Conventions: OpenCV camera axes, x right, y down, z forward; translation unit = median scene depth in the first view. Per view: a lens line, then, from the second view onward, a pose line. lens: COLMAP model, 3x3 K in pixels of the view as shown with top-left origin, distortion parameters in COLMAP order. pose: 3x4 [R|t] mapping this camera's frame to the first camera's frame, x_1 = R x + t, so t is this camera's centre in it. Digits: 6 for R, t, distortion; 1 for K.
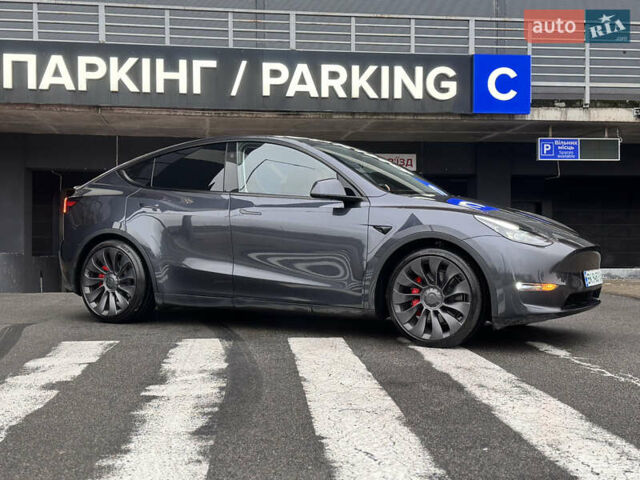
lens RADIAL K [[893.6, 0, 320.0], [0, 893.6, 240.0], [0, 0, 1]] dist [0.143828, -0.069517]
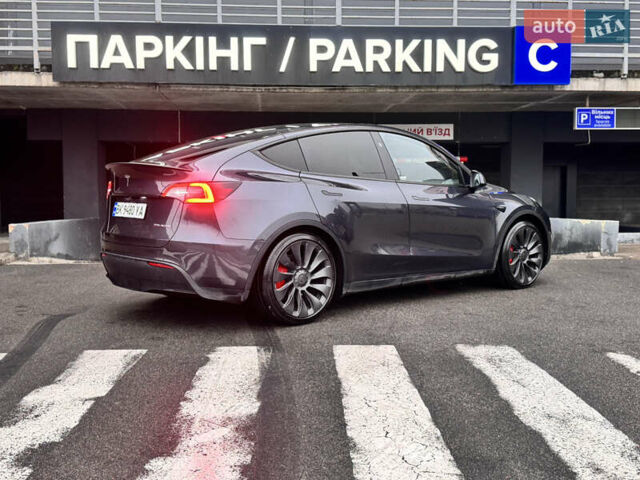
lens RADIAL K [[712.0, 0, 315.3], [0, 712.0, 240.9], [0, 0, 1]] dist [0.211840, -0.483961]
pose [[0.998010, 0.000742, -0.063055, -0.004397], [0.003884, 0.997309, 0.073206, -0.024321], [0.062940, -0.073305, 0.995322, 0.147729]]
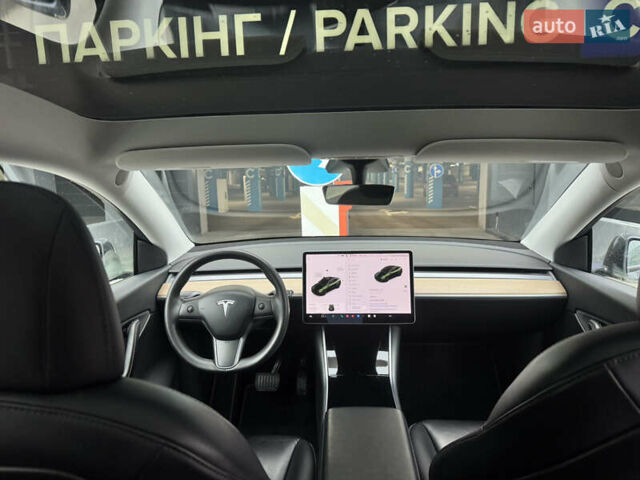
lens RADIAL K [[445.5, 0, 320.0], [0, 445.5, 240.0], [0, 0, 1]] dist [0.052593, -0.075554]
pose [[0.982296, 0.003690, -0.187297, 0.019582], [0.028877, 0.984873, 0.170852, -0.057699], [0.185094, -0.173236, 0.967331, 0.552827]]
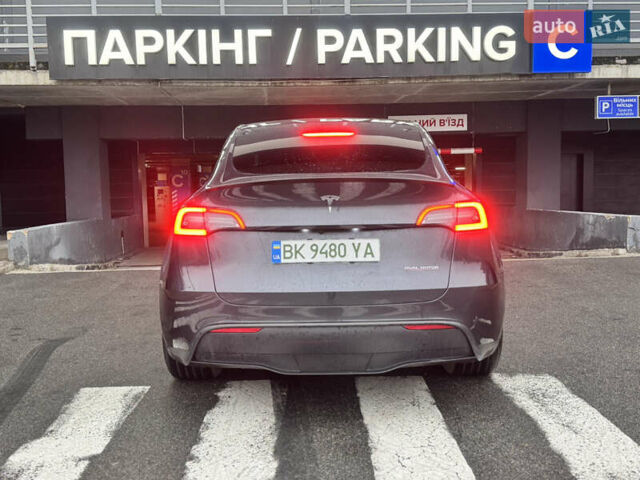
lens RADIAL K [[709.8, 0, 316.6], [0, 709.8, 241.0], [0, 0, 1]] dist [0.215166, -0.484612]
pose [[0.997349, -0.015154, -0.071171, -0.011440], [0.021767, 0.995421, 0.093076, -0.038079], [0.069435, -0.094379, 0.993112, 0.184564]]
